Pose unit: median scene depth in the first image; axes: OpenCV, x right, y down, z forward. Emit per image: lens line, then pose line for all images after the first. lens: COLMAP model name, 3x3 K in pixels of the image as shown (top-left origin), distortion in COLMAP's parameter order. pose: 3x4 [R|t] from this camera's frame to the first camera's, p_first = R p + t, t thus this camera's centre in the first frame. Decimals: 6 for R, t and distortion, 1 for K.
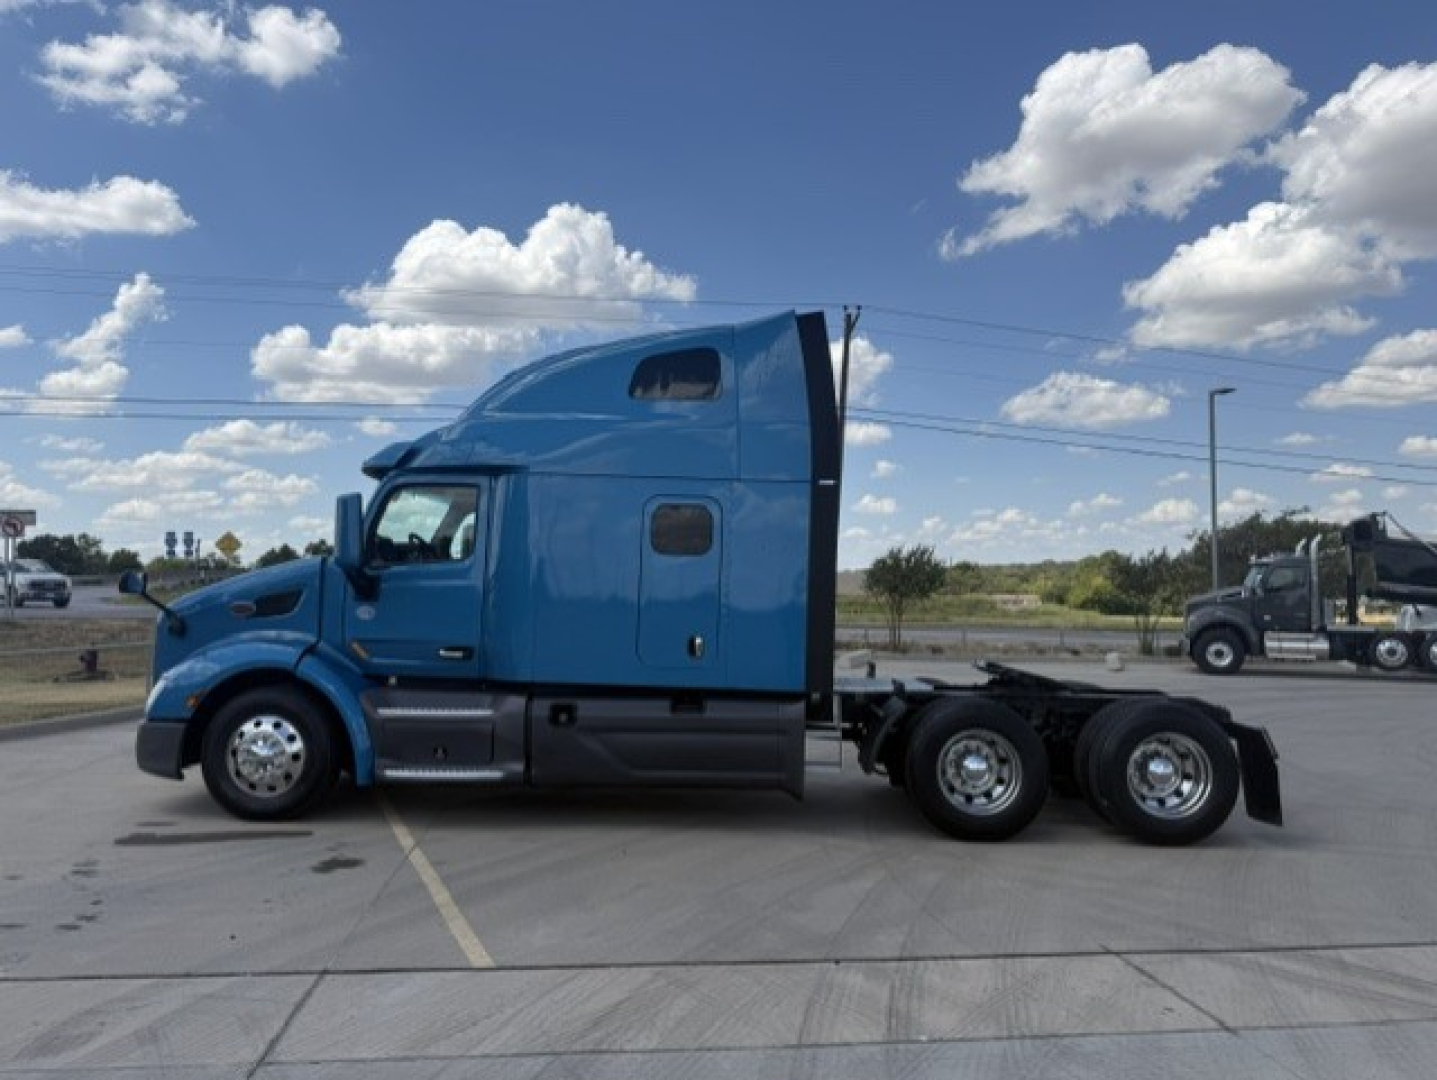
lens RADIAL K [[1009.4, 0, 718.5], [0, 1009.4, 540.0], [0, 0, 1]] dist [0.006584, 0.000806]
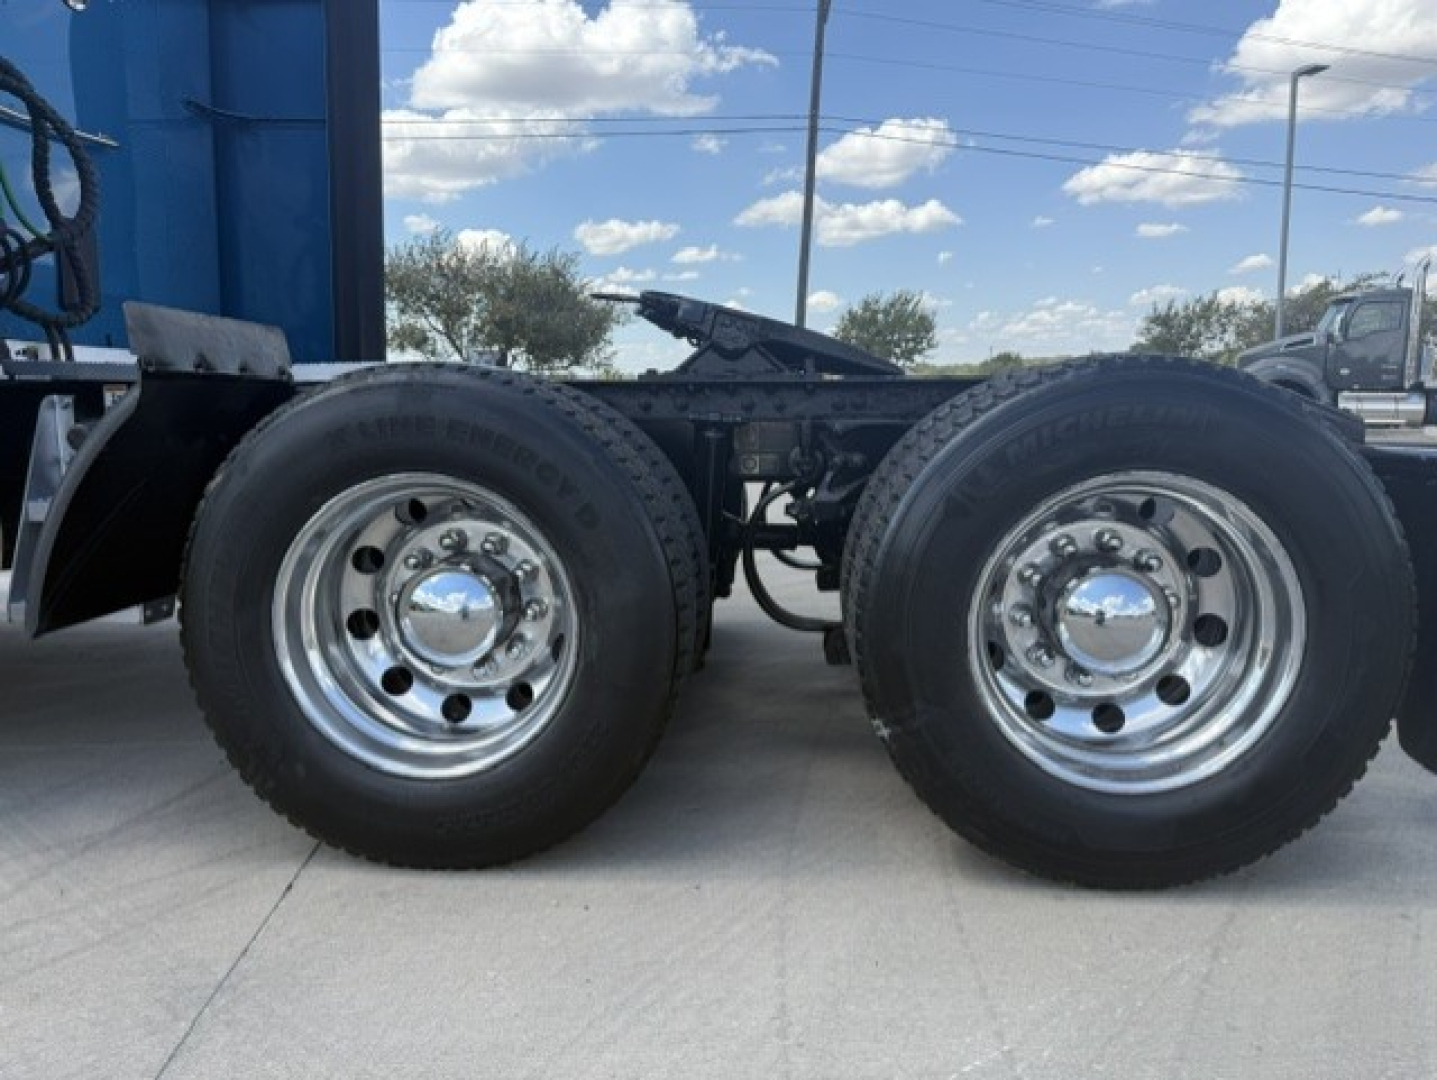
lens RADIAL K [[1017.8, 0, 687.8], [0, 1017.8, 523.5], [0, 0, 1]] dist [-0.009163, -0.003375]
pose [[0.998125, -0.004986, -0.061002, 0.092510], [0.016124, 0.982891, 0.183480, 0.041181], [0.059044, -0.184119, 0.981129, 0.197722]]
